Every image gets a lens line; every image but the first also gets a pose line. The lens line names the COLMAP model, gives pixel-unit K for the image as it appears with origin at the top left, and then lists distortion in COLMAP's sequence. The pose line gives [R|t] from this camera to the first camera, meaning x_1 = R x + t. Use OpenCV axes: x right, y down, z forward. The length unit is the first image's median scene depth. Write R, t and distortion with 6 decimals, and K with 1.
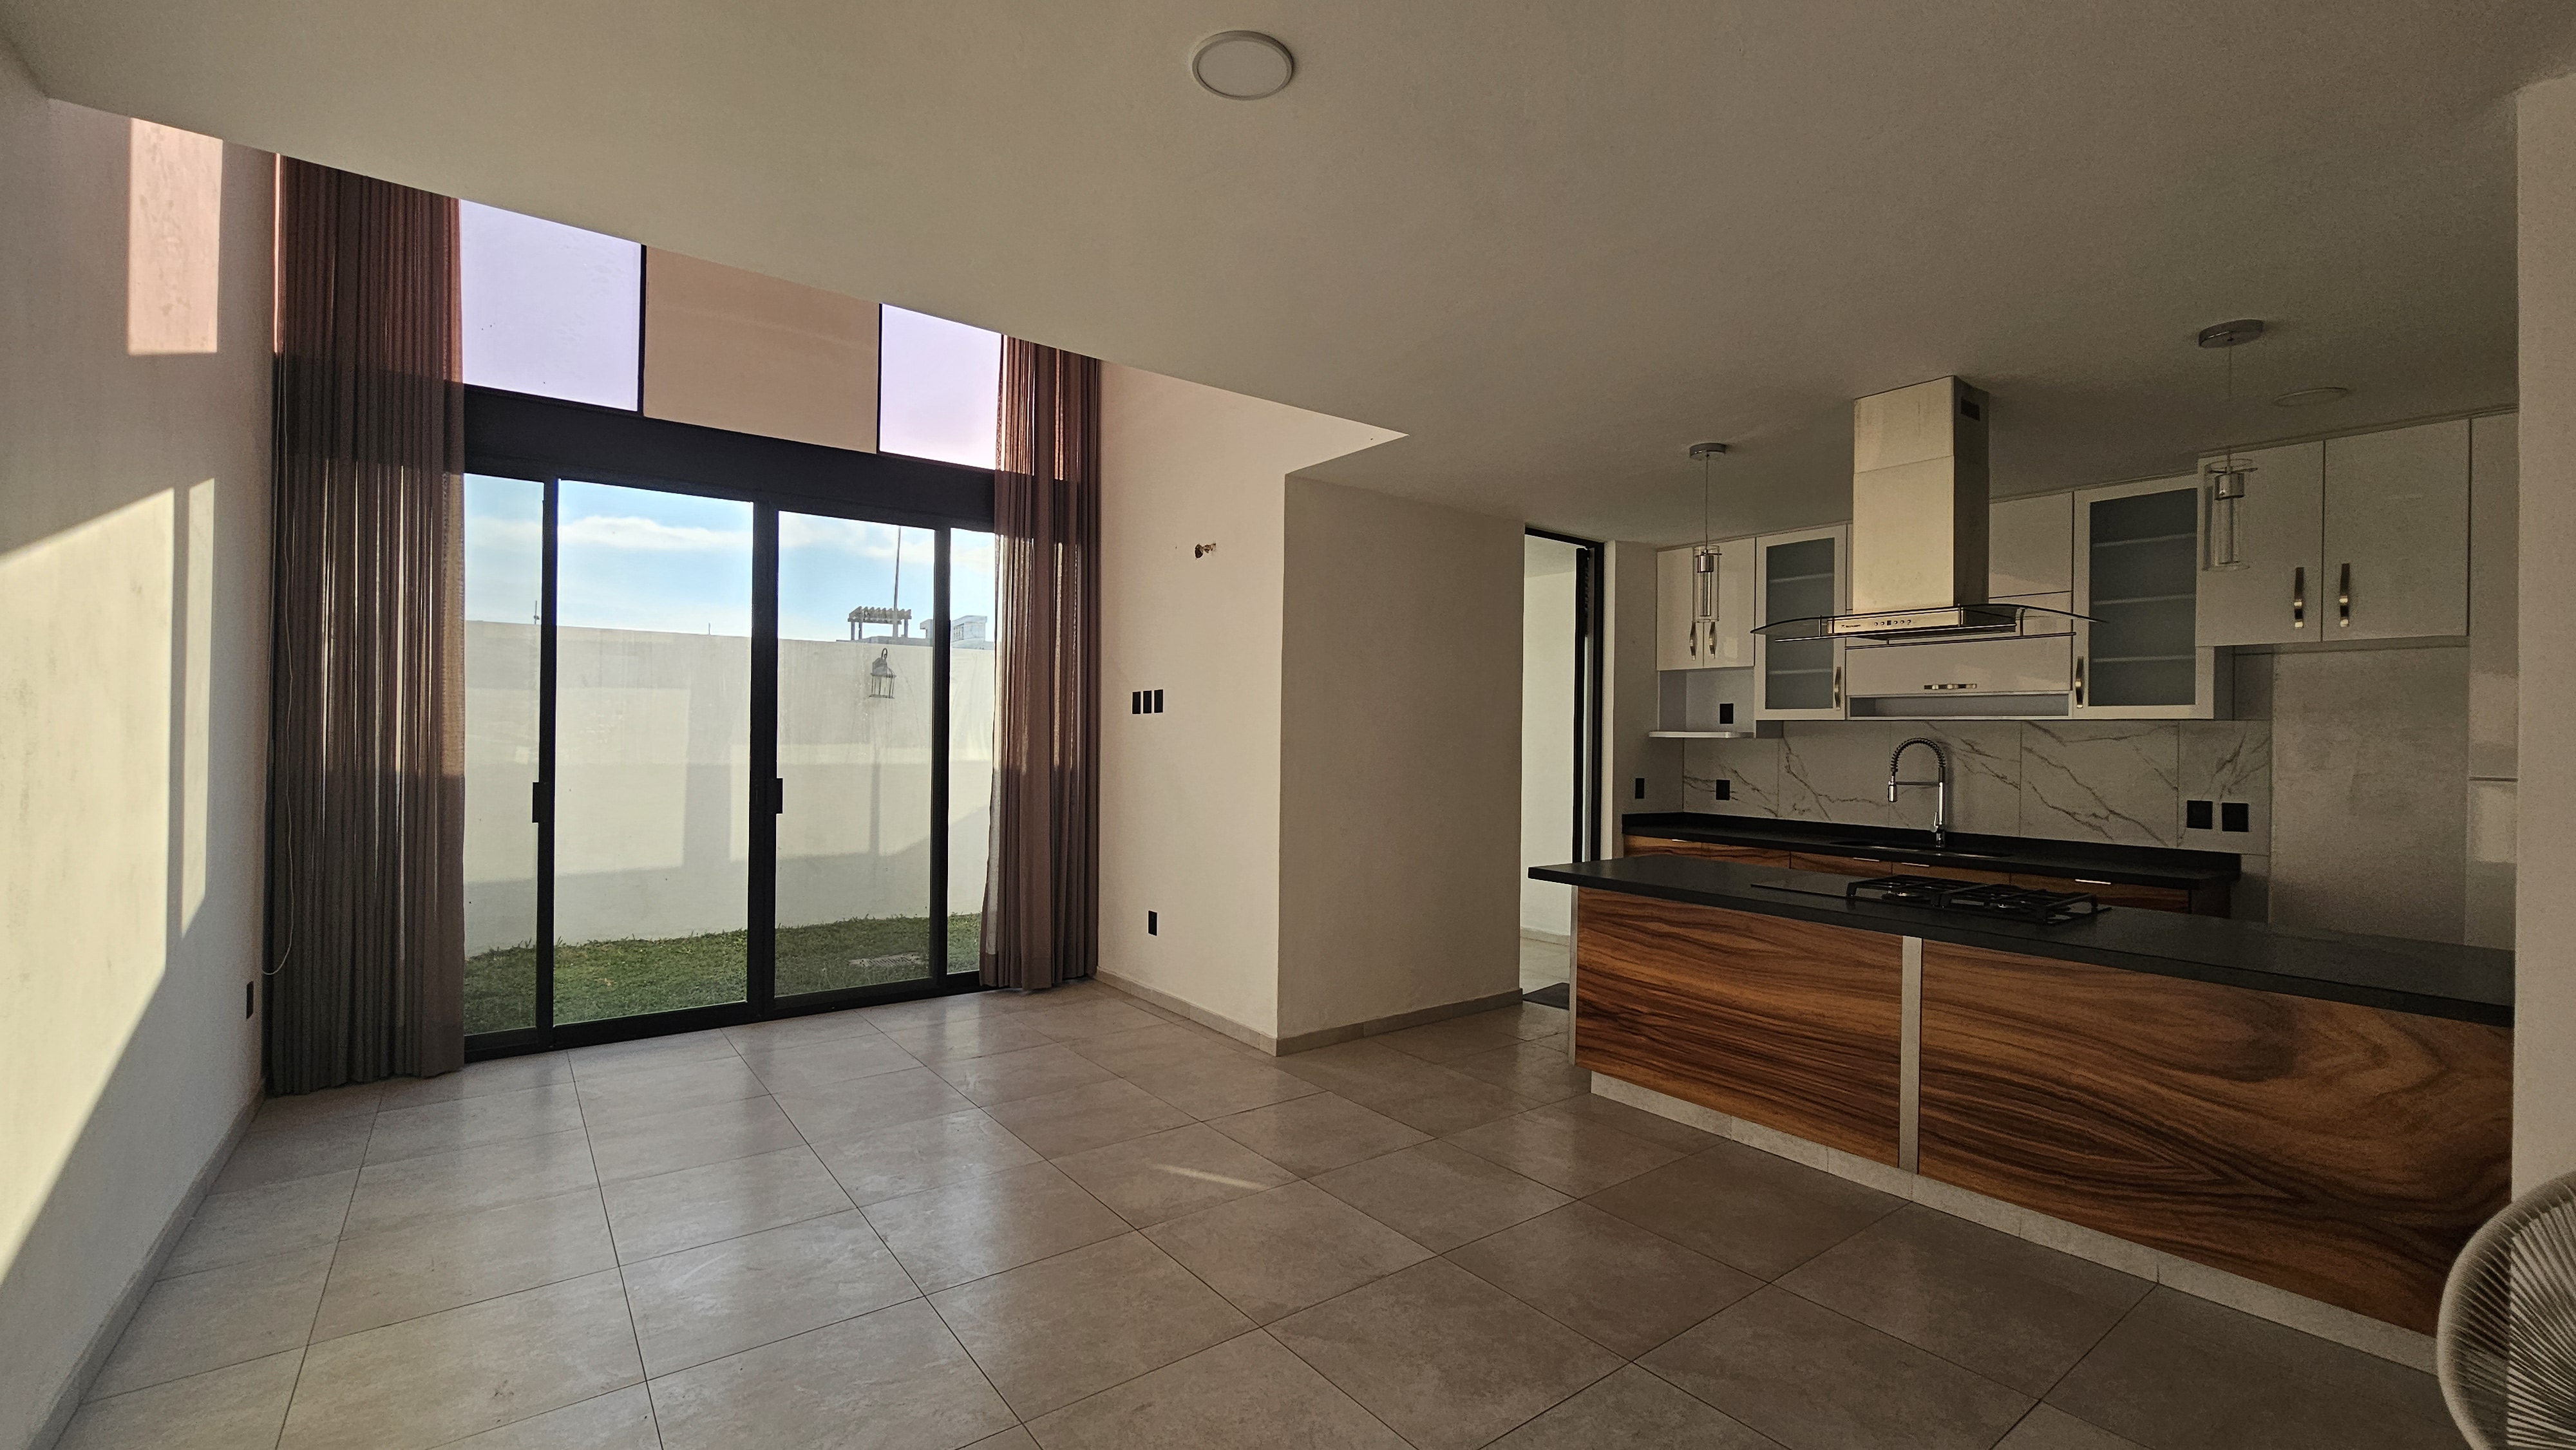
lens RADIAL K [[1064.9, 0, 1289.7], [0, 1064.9, 729.4], [0, 0, 1]] dist [0.019206, -0.000117]
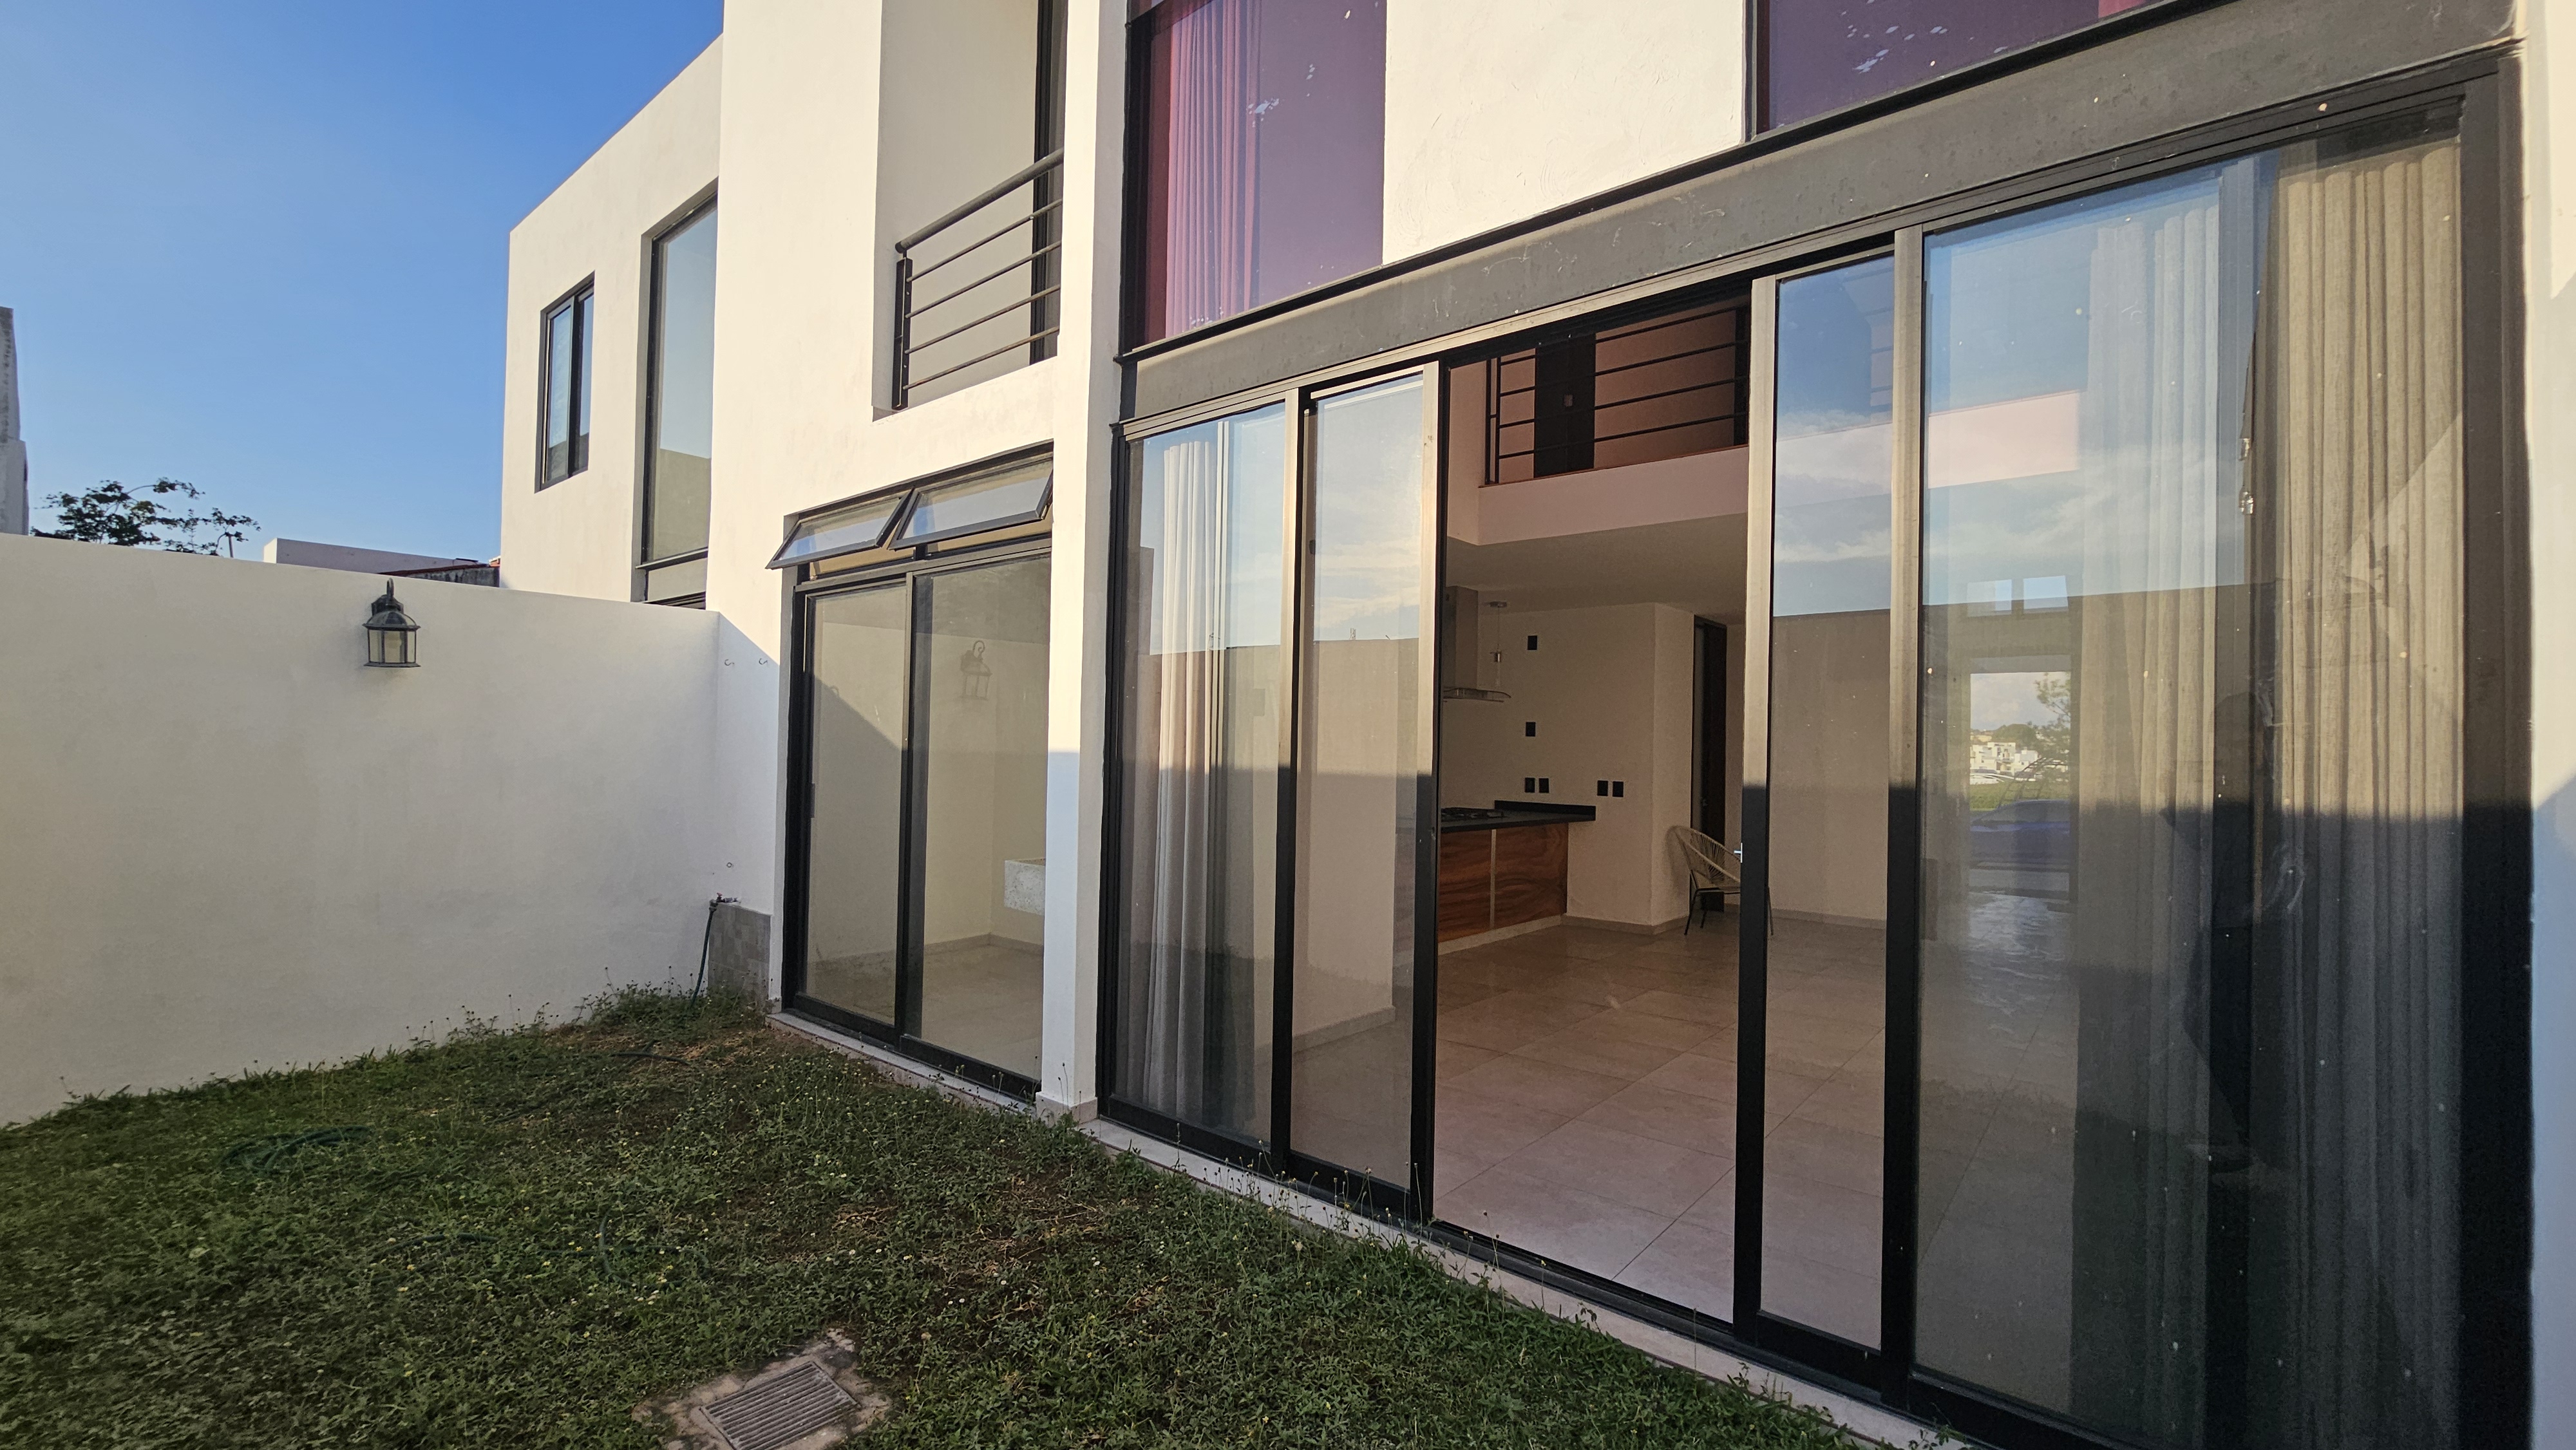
lens RADIAL K [[1054.7, 0, 1277.4], [0, 1054.7, 731.1], [0, 0, 1]] dist [-0.002933, -0.000411]
pose [[-0.213022, -0.001526, 0.977046, -1.270315], [-0.026619, 0.999637, -0.004242, -0.002350], [-0.976685, -0.026911, -0.212985, 1.574801]]
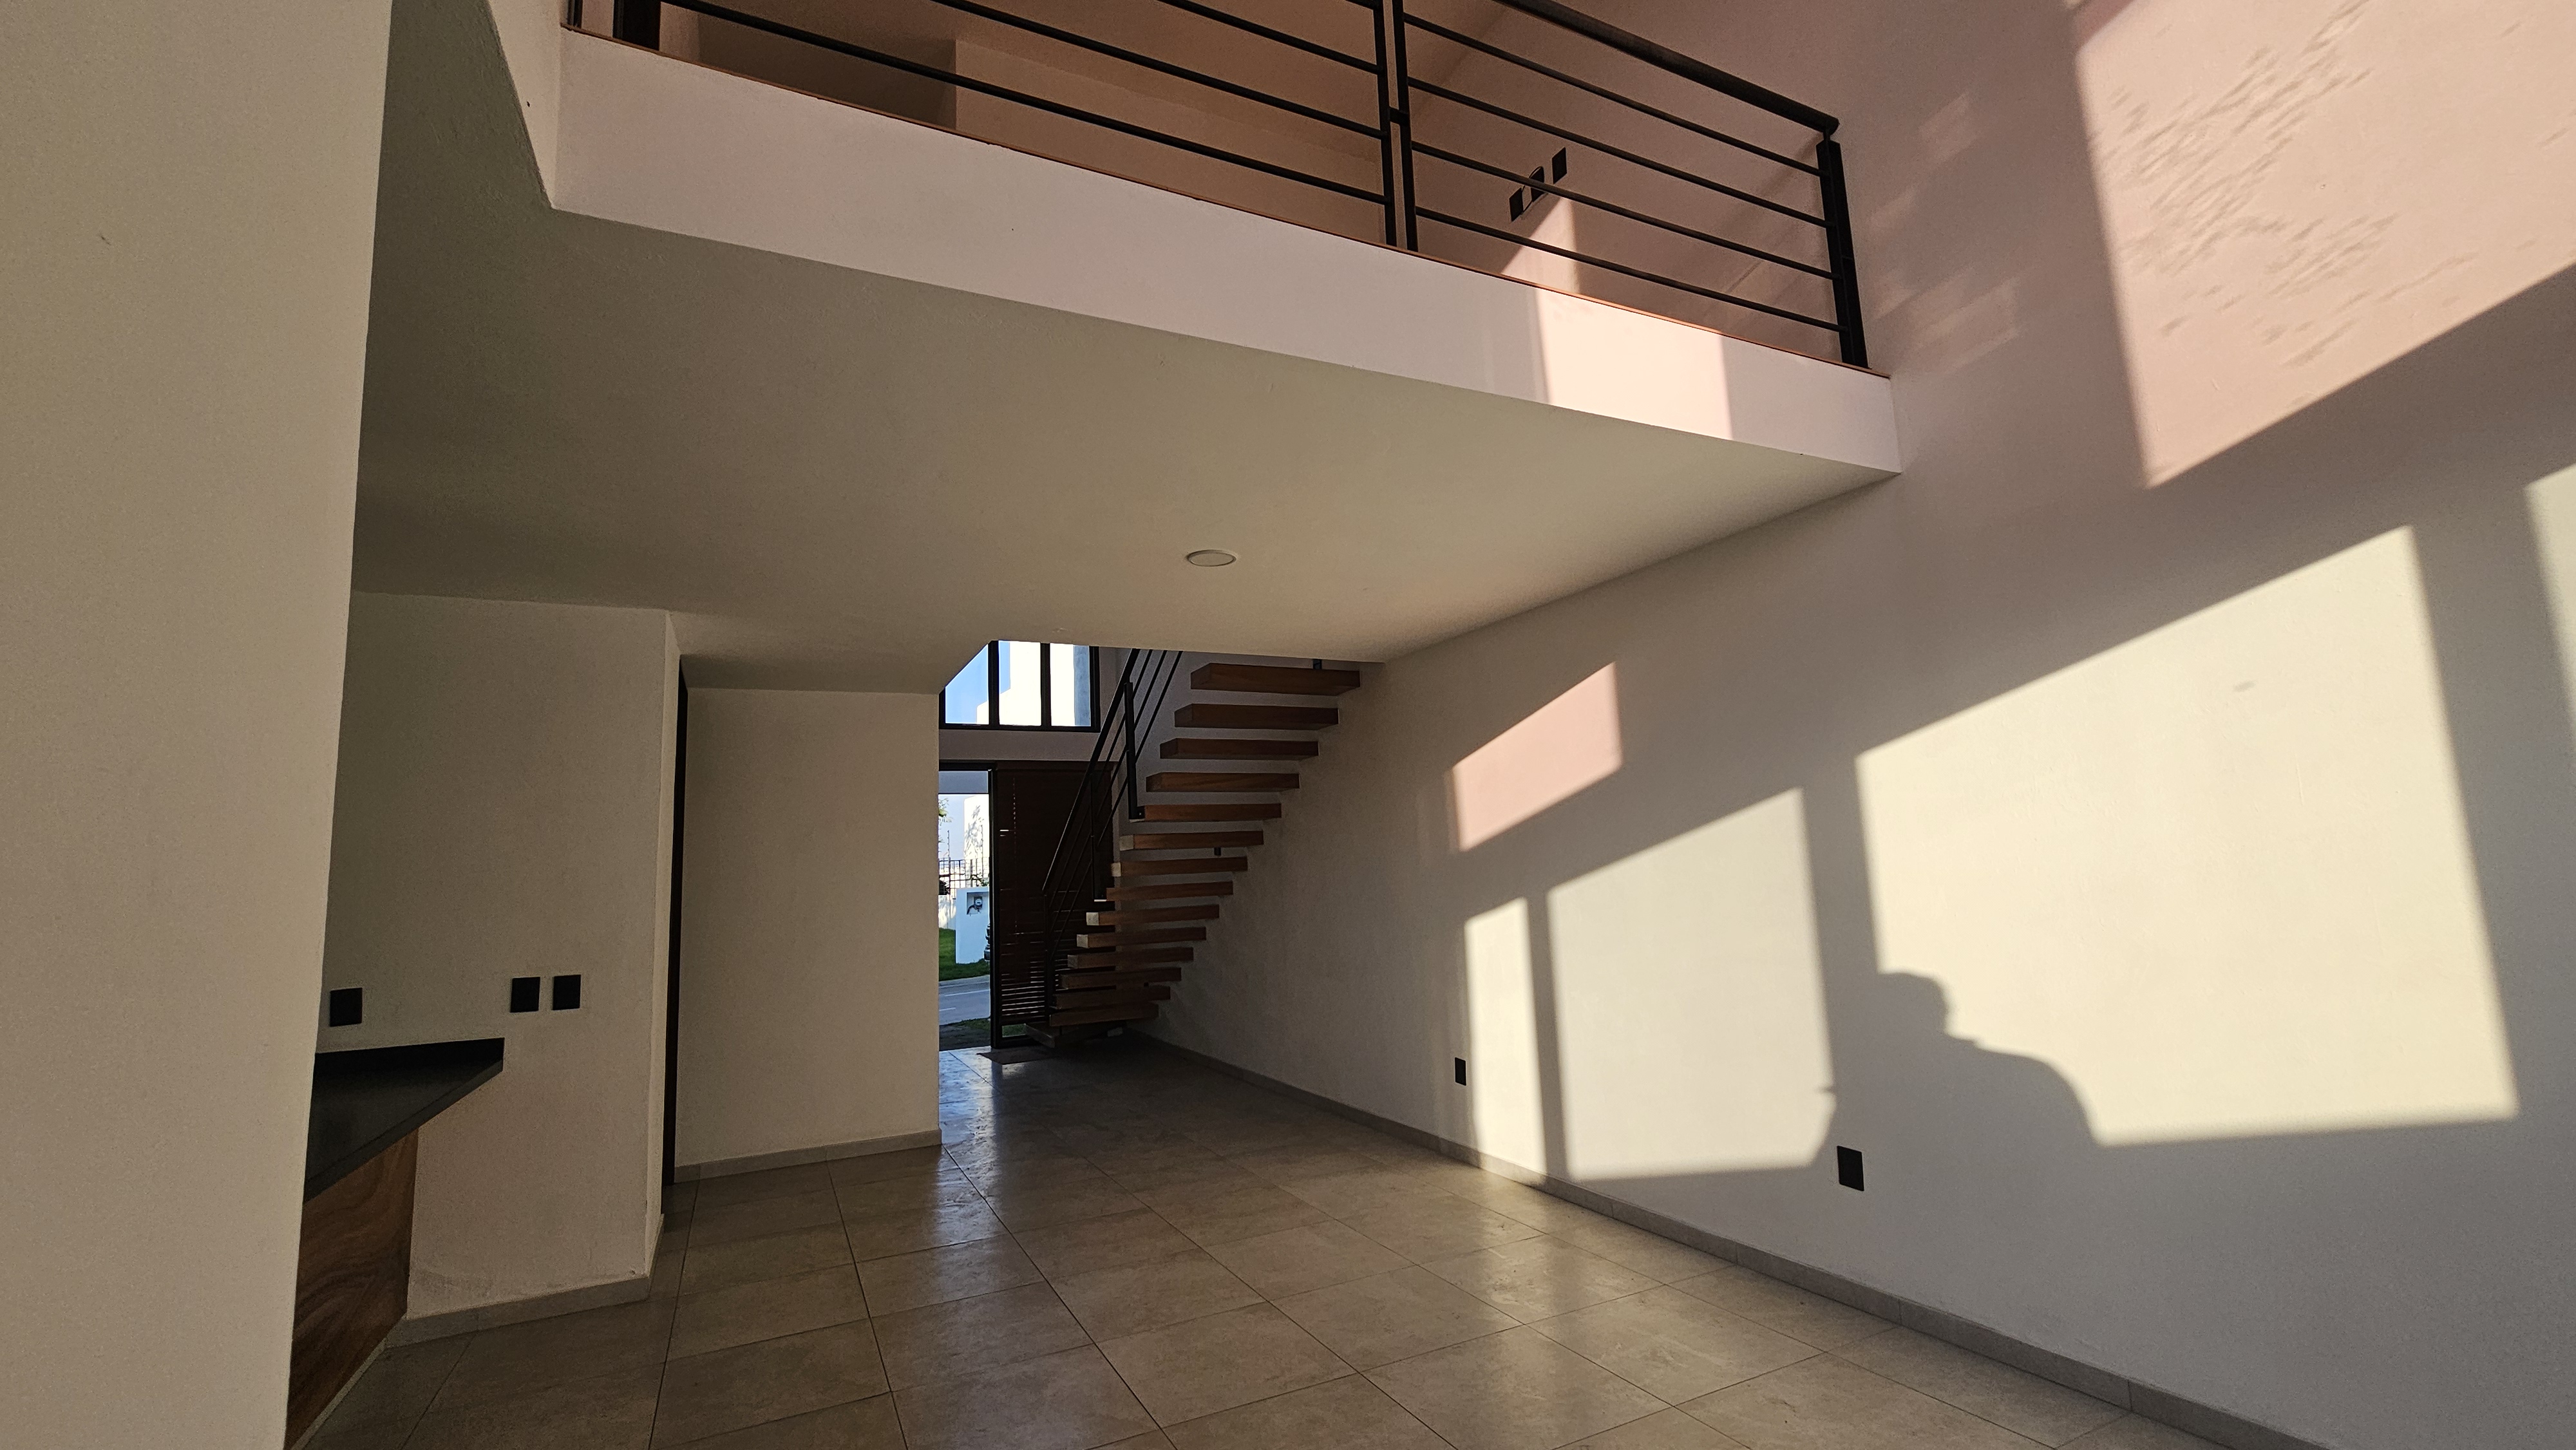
lens RADIAL K [[1054.7, 0, 1277.4], [0, 1054.7, 731.1], [0, 0, 1]] dist [-0.002933, -0.000411]
pose [[-0.980493, 0.055306, 0.188610, -0.242104], [0.029823, 0.990347, -0.135364, -0.001380], [-0.194276, -0.127099, -0.972678, 1.321254]]
